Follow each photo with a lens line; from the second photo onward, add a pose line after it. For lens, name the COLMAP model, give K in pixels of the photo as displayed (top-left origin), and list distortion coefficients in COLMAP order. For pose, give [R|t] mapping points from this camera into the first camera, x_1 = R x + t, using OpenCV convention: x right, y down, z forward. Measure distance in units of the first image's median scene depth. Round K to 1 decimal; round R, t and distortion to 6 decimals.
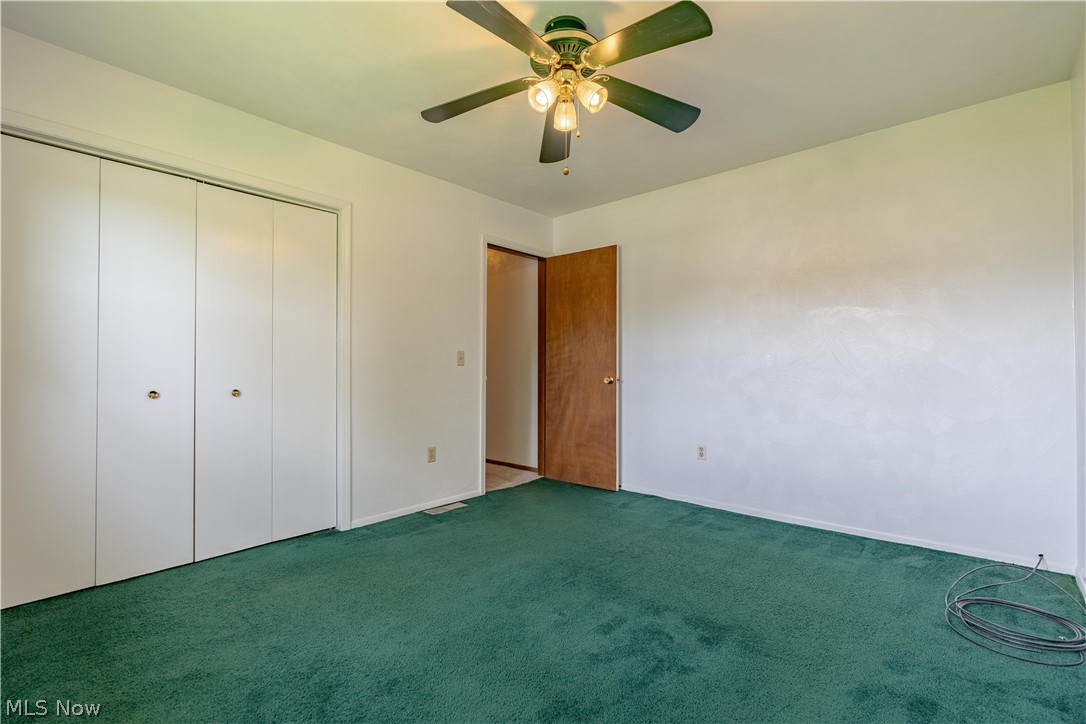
lens RADIAL K [[484.2, 0, 543.0], [0, 484.2, 362.0], [0, 0, 1]] dist [-0.001712, 0.000977]
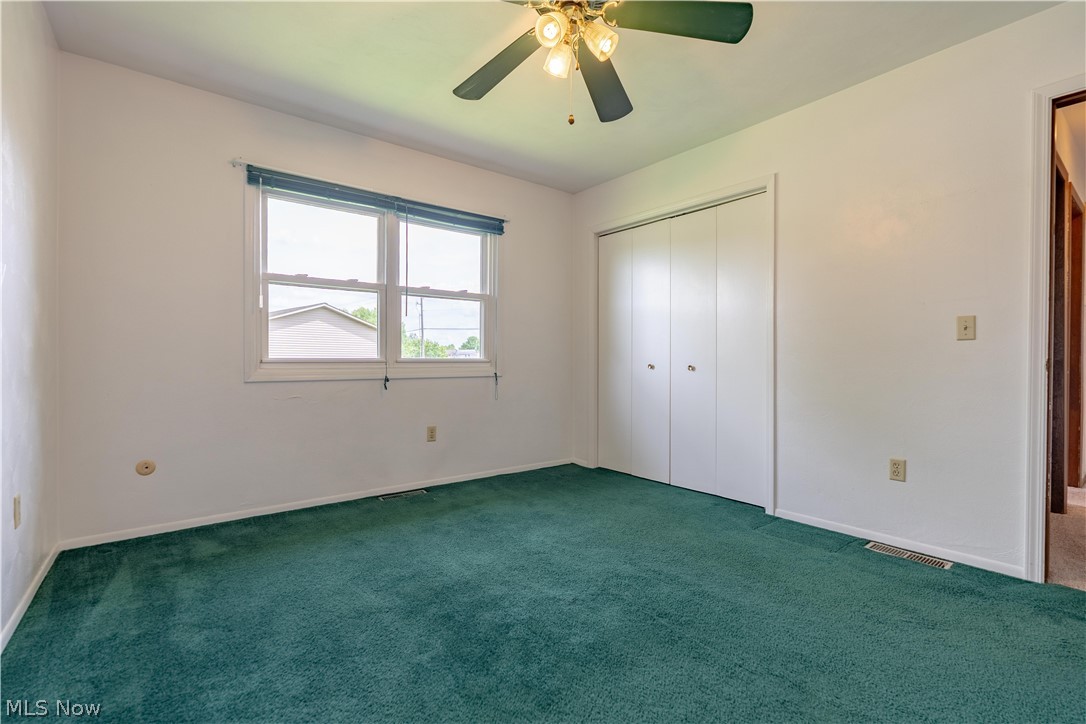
lens RADIAL K [[484.2, 0, 543.0], [0, 484.2, 362.0], [0, 0, 1]] dist [-0.001712, 0.000977]
pose [[-0.160373, 0.000745, -0.987056, 0.610421], [0.002427, 0.999997, 0.000361, 0.039584], [0.987053, -0.002337, -0.160374, 0.694733]]
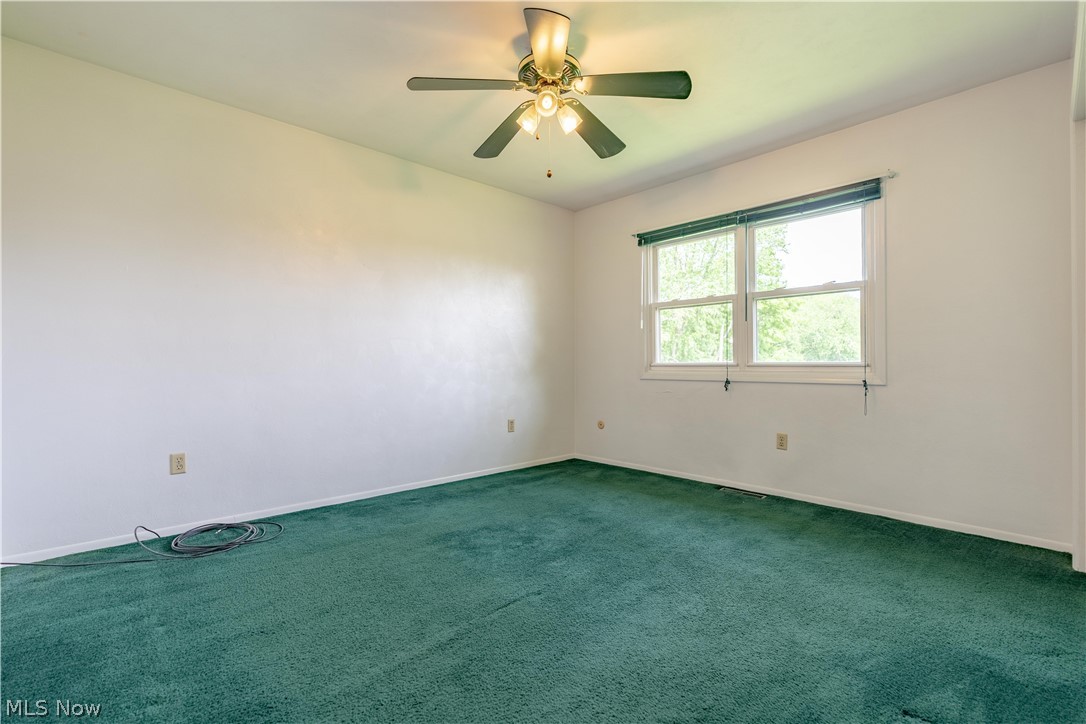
lens RADIAL K [[484.2, 0, 543.0], [0, 484.2, 362.0], [0, 0, 1]] dist [-0.001712, 0.000977]
pose [[-0.997949, -0.001588, 0.063999, -0.000034], [-0.002092, 0.999967, -0.007809, 0.039799], [-0.063984, -0.007927, -0.997919, 1.358026]]
